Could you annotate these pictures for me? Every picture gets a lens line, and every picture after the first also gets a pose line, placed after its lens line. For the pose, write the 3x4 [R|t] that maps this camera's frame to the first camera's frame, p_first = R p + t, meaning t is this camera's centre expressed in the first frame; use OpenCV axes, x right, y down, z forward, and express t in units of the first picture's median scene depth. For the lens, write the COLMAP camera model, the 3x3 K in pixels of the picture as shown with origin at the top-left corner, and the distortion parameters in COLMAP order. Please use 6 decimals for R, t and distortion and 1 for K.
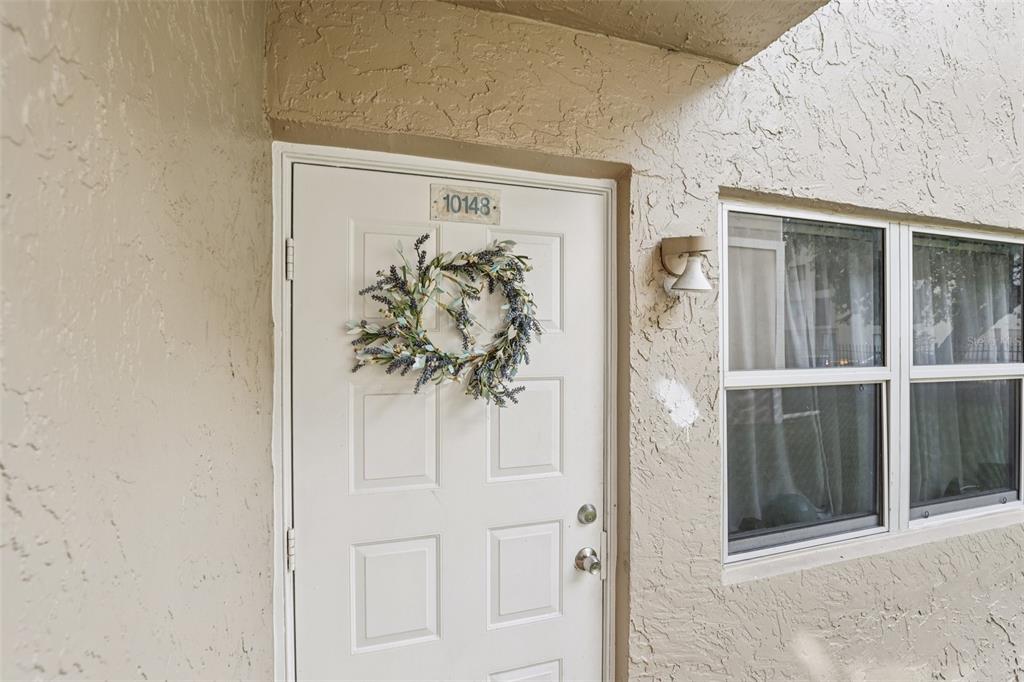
lens RADIAL K [[474.7, 0, 518.9], [0, 474.7, 350.8], [0, 0, 1]] dist [-0.035547, 0.007256]
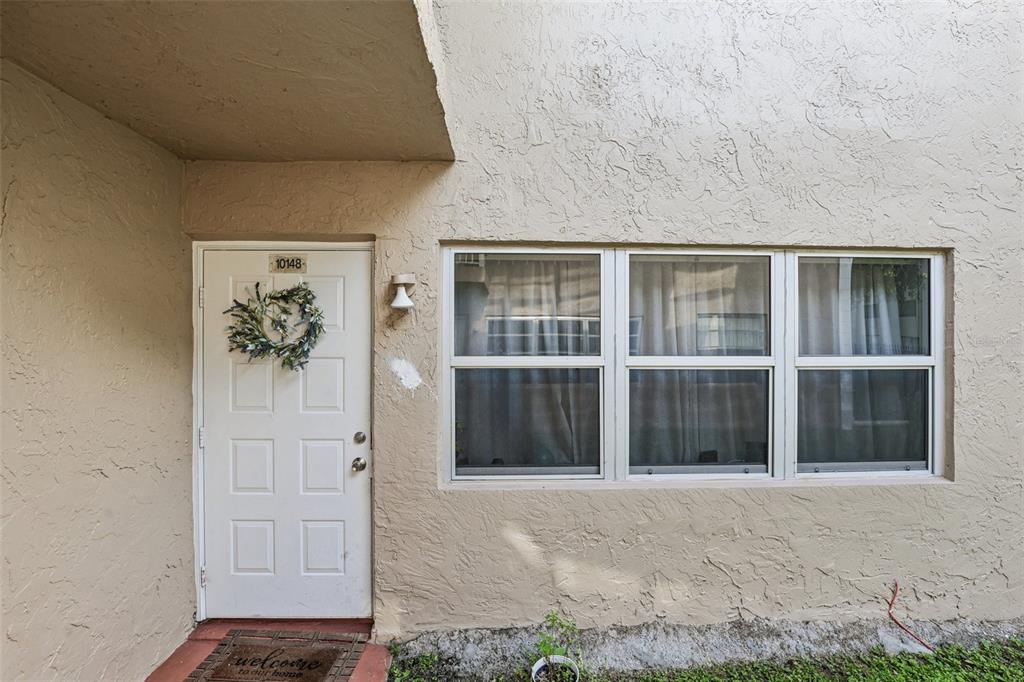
lens RADIAL K [[474.7, 0, 518.9], [0, 474.7, 350.8], [0, 0, 1]] dist [-0.035547, 0.007256]
pose [[0.960208, 0.008029, -0.279171, 1.193326], [-0.007662, 0.999968, 0.002404, 0.022138], [0.279181, -0.000170, 0.960238, -0.491775]]
